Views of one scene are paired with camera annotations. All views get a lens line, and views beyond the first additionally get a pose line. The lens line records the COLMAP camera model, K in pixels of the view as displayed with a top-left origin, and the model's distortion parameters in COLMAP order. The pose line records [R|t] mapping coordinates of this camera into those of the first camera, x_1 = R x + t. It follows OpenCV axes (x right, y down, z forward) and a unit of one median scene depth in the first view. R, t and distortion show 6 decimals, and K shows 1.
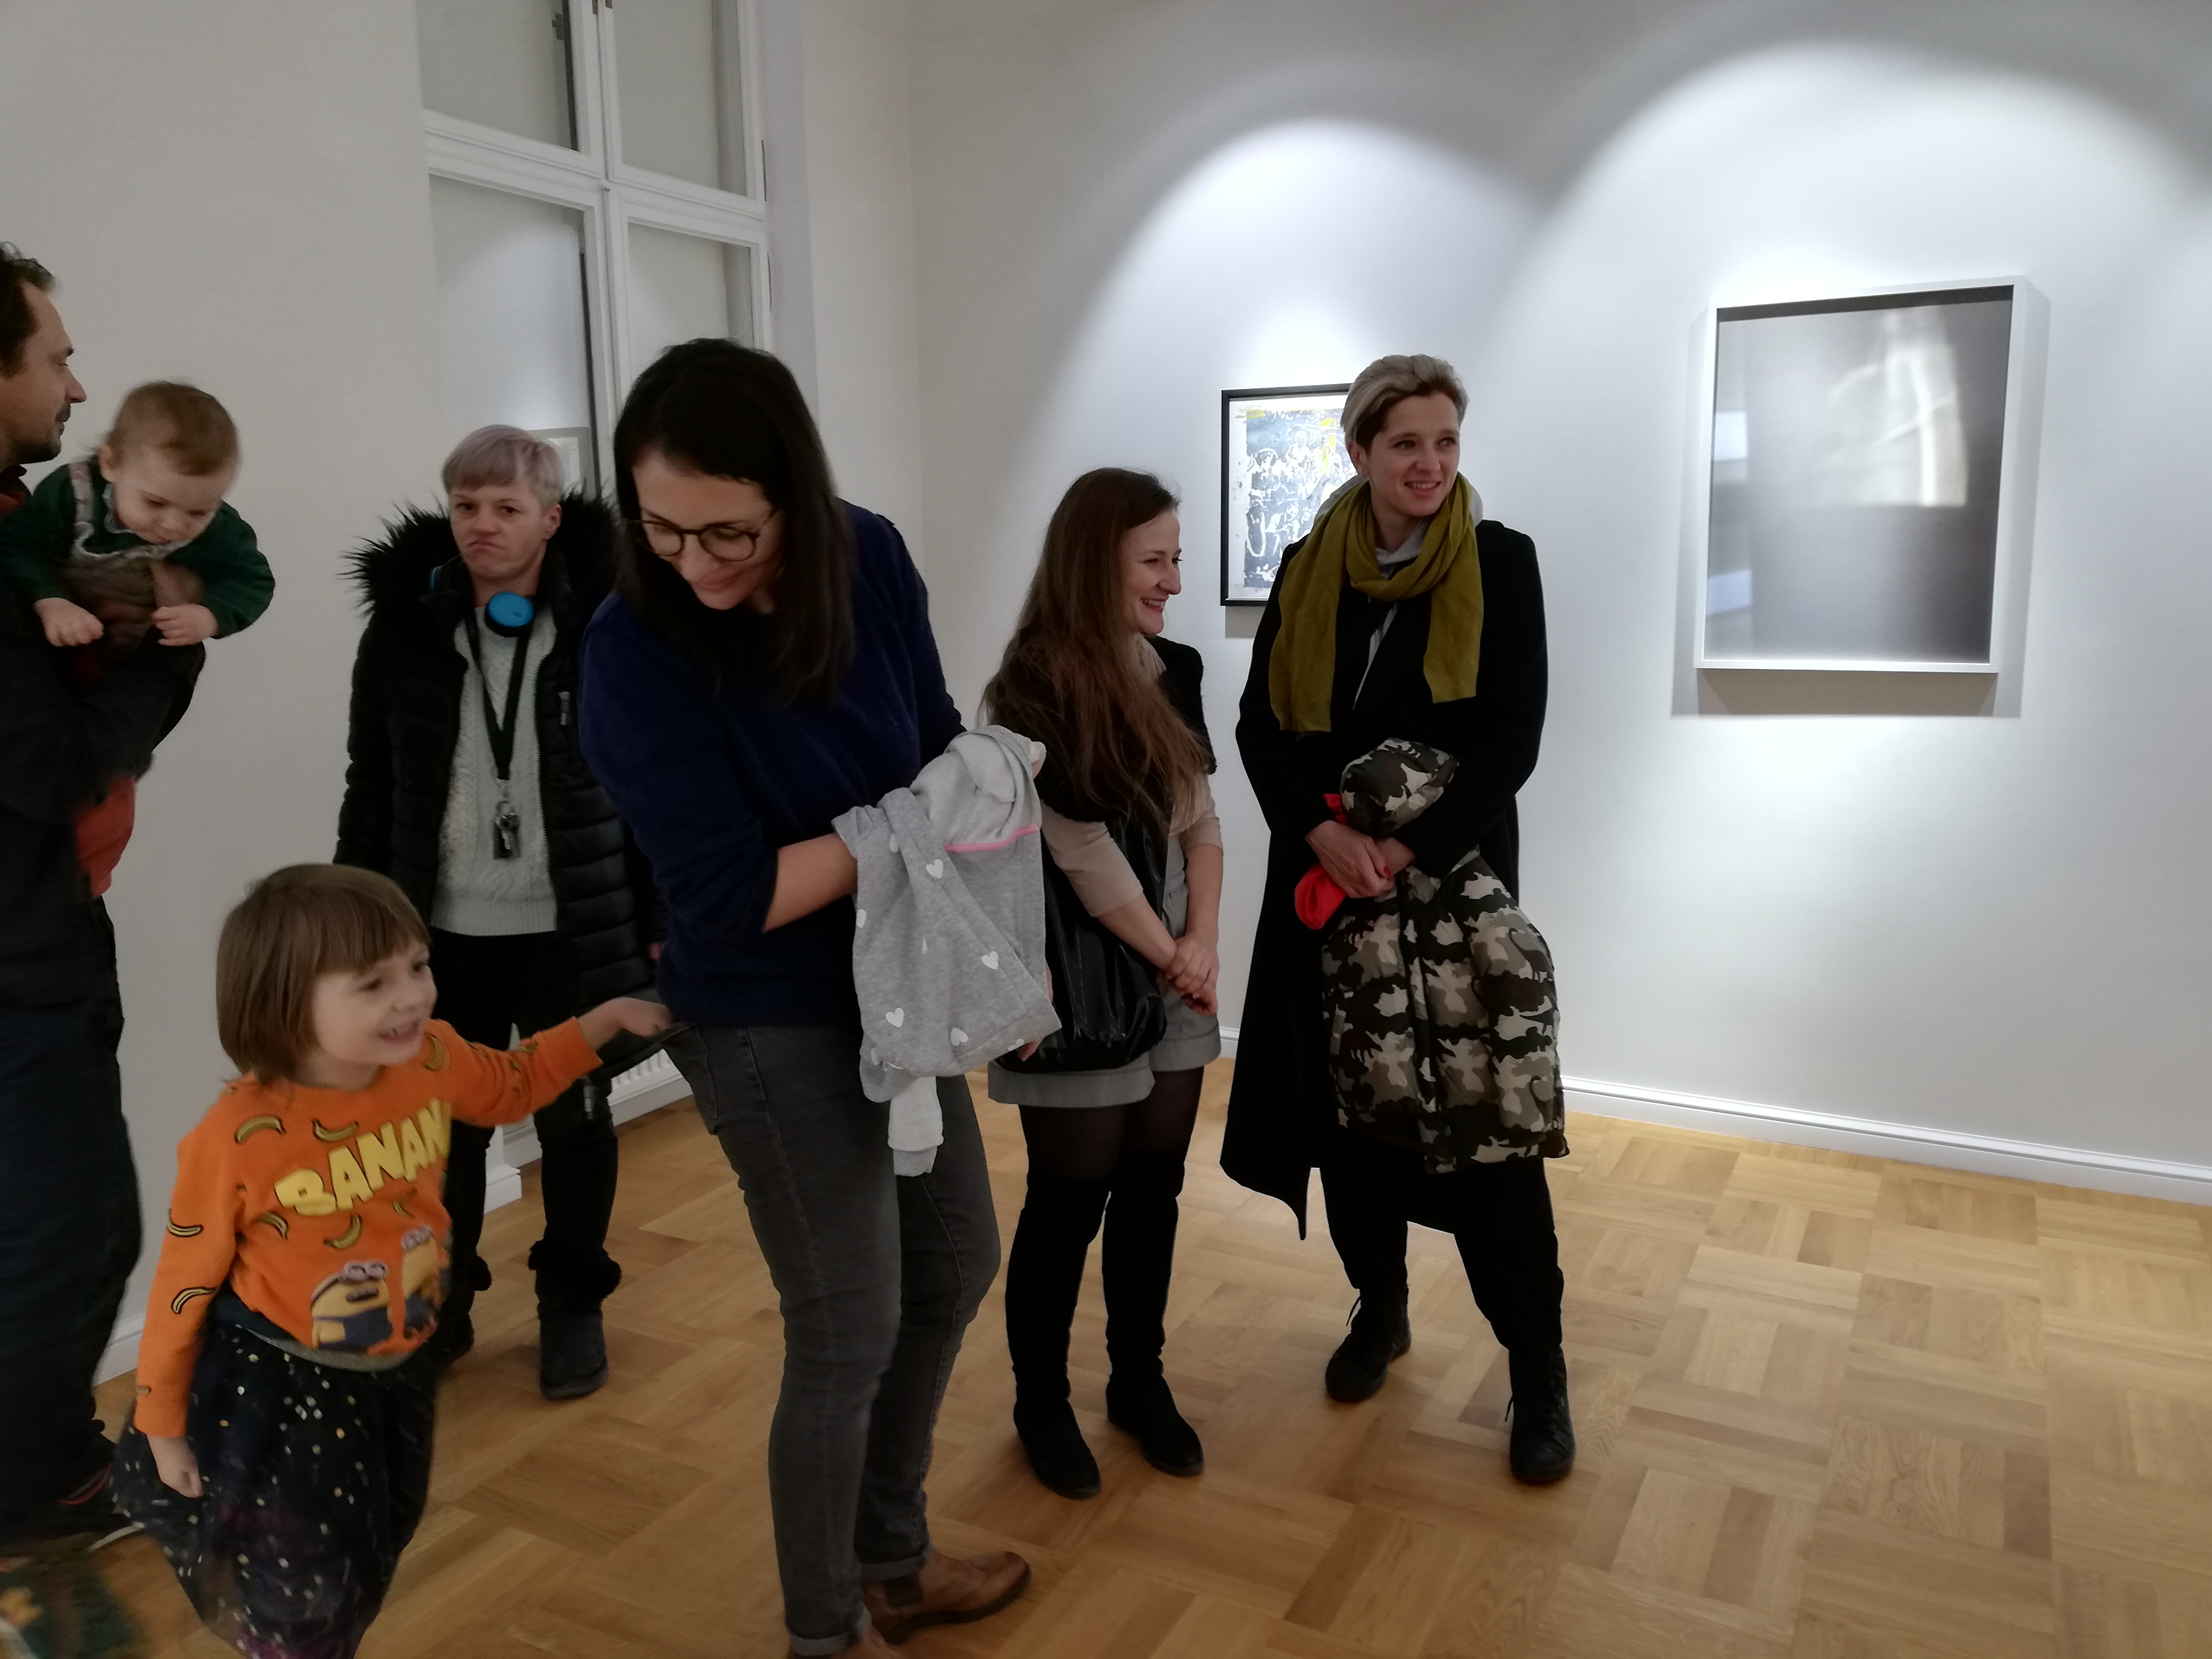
lens RADIAL K [[1716.2, 0, 1088.2], [0, 1716.2, 810.5], [0, 0, 1]] dist [0.048696, -0.059231]
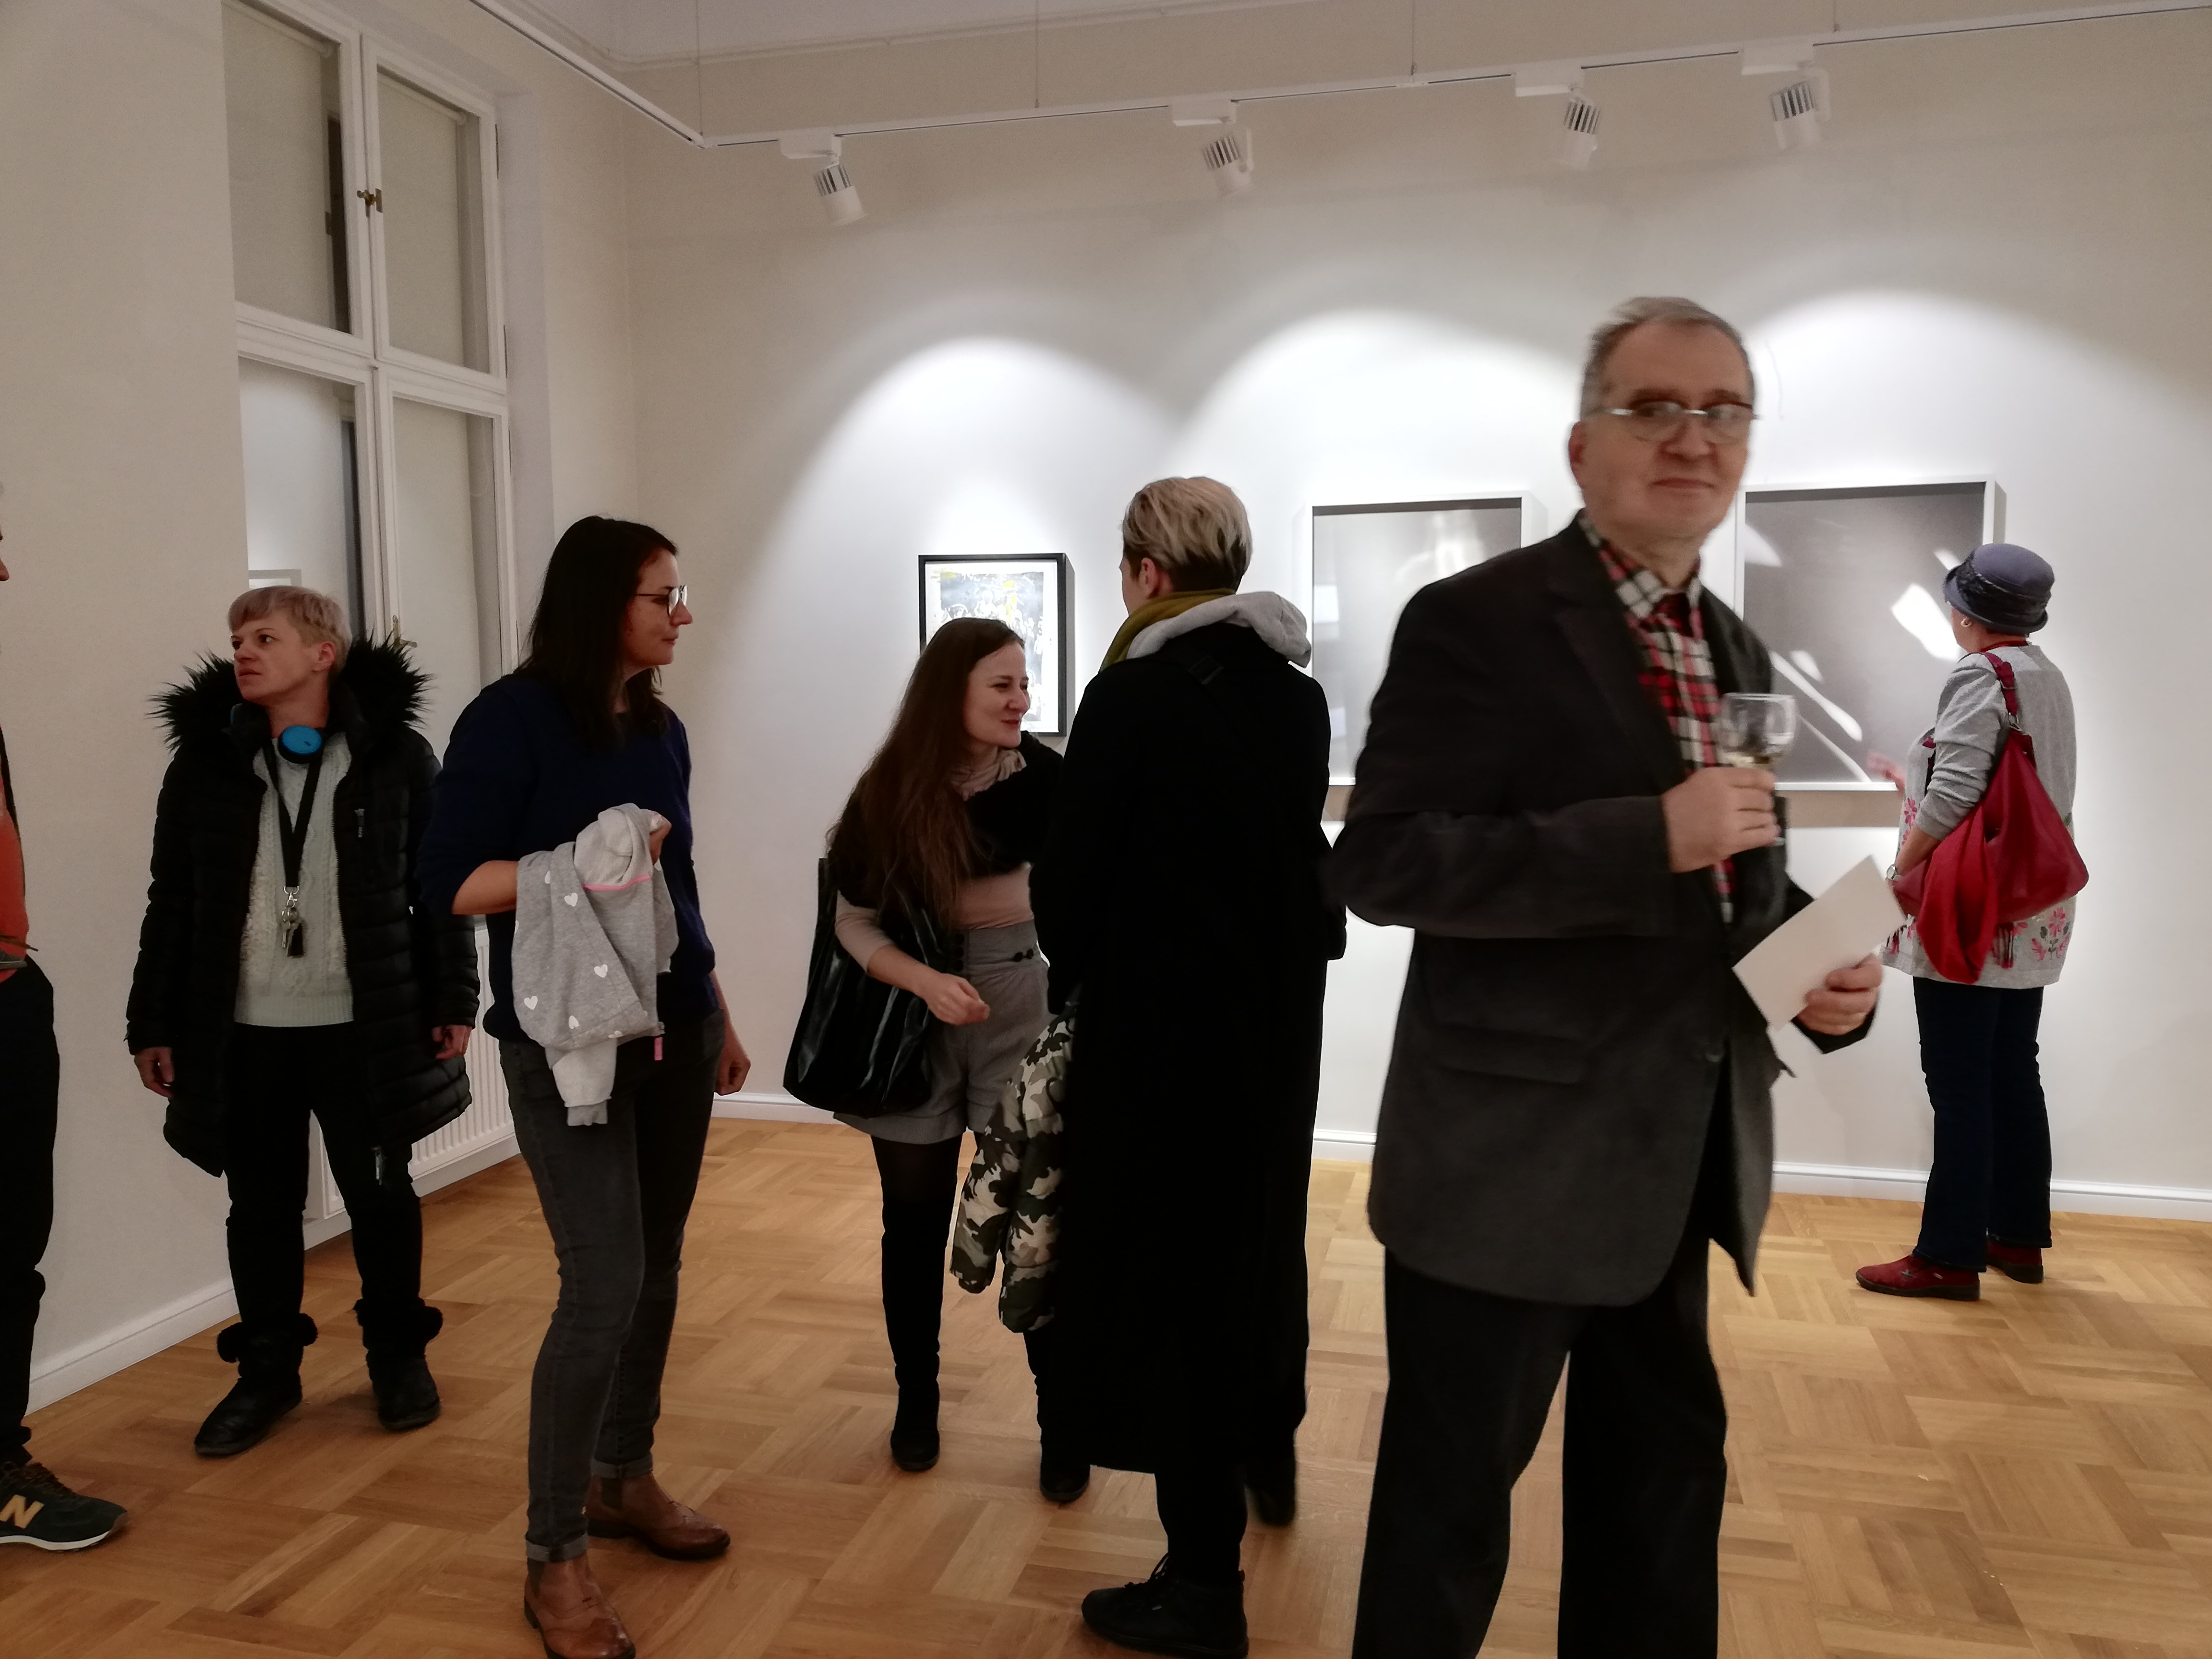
lens RADIAL K [[1716.2, 0, 1098.5], [0, 1716.2, 821.8], [0, 0, 1]] dist [0.048696, -0.059231]
pose [[0.971455, -0.013607, 0.236832, -0.104227], [0.030586, 0.997205, -0.068167, 0.028510], [-0.235242, 0.073465, 0.969156, -0.198369]]
